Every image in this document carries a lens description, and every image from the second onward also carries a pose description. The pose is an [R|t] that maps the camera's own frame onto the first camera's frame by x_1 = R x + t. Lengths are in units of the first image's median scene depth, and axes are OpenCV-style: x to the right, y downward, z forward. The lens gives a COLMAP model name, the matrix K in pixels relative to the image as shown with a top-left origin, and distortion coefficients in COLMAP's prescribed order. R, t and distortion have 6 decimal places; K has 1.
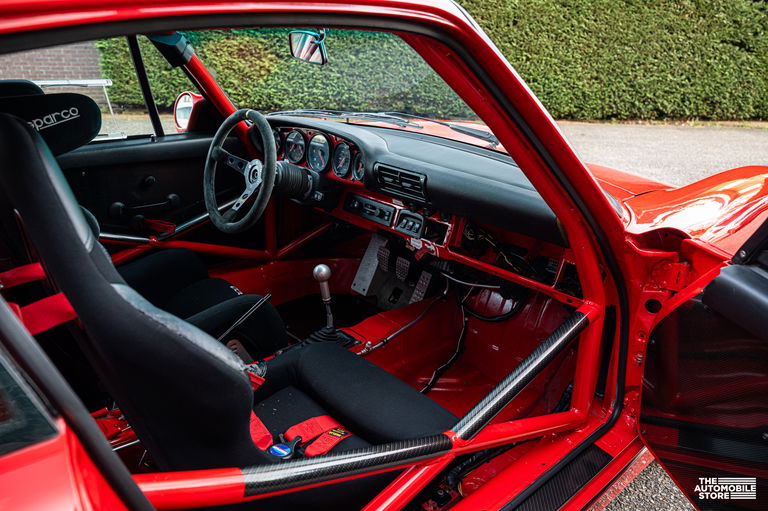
lens RADIAL K [[583.1, 0, 382.3], [0, 583.1, 260.8], [0, 0, 1]] dist [-0.067972, 0.003196]
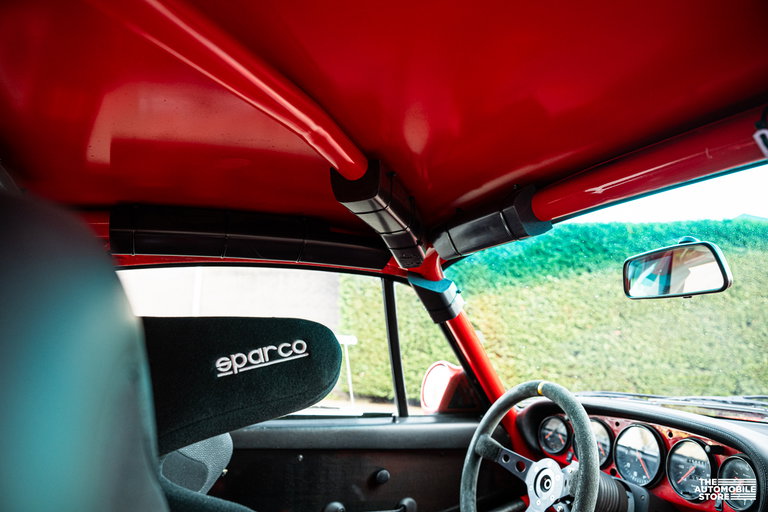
lens RADIAL K [[531.9, 0, 381.1], [0, 531.9, 260.8], [0, 0, 1]] dist [-0.088435, 0.035943]
pose [[0.937640, -0.041016, -0.345179, -0.173063], [-0.139914, 0.864491, -0.482784, -0.056734], [0.318205, 0.500973, 0.804843, 0.344985]]
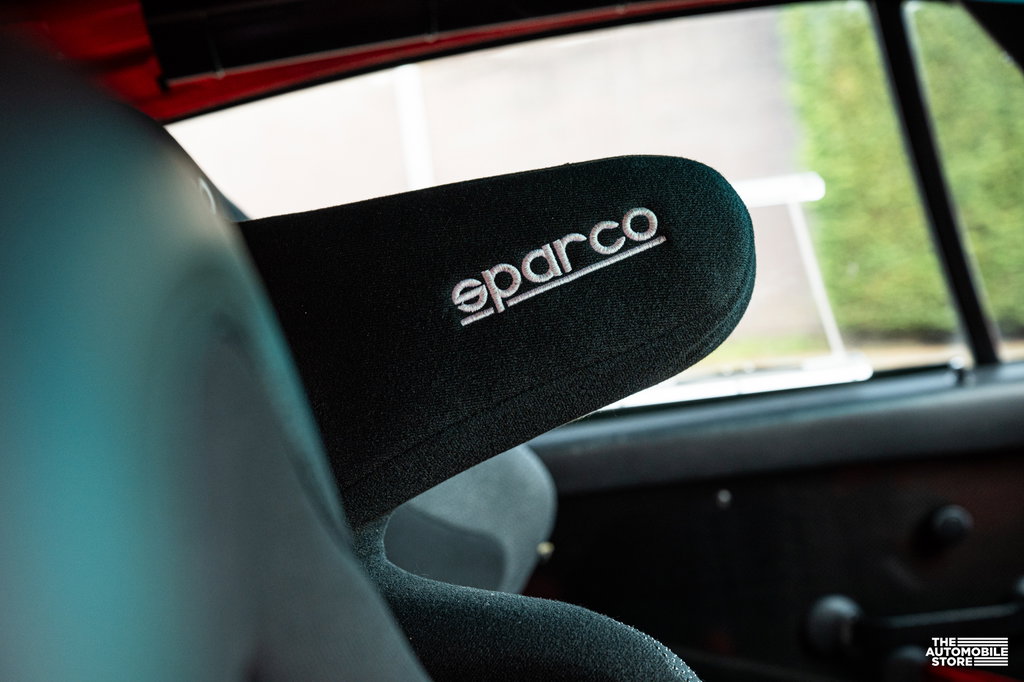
lens RADIAL K [[1429.1, 0, 512.9], [0, 1429.1, 344.5], [0, 0, 1]] dist [0.179447, 0.000000]
pose [[0.792486, -0.079807, -0.604646, -0.145610], [-0.077996, 0.969999, -0.230257, -0.047285], [0.604883, 0.229635, 0.762486, 0.332642]]
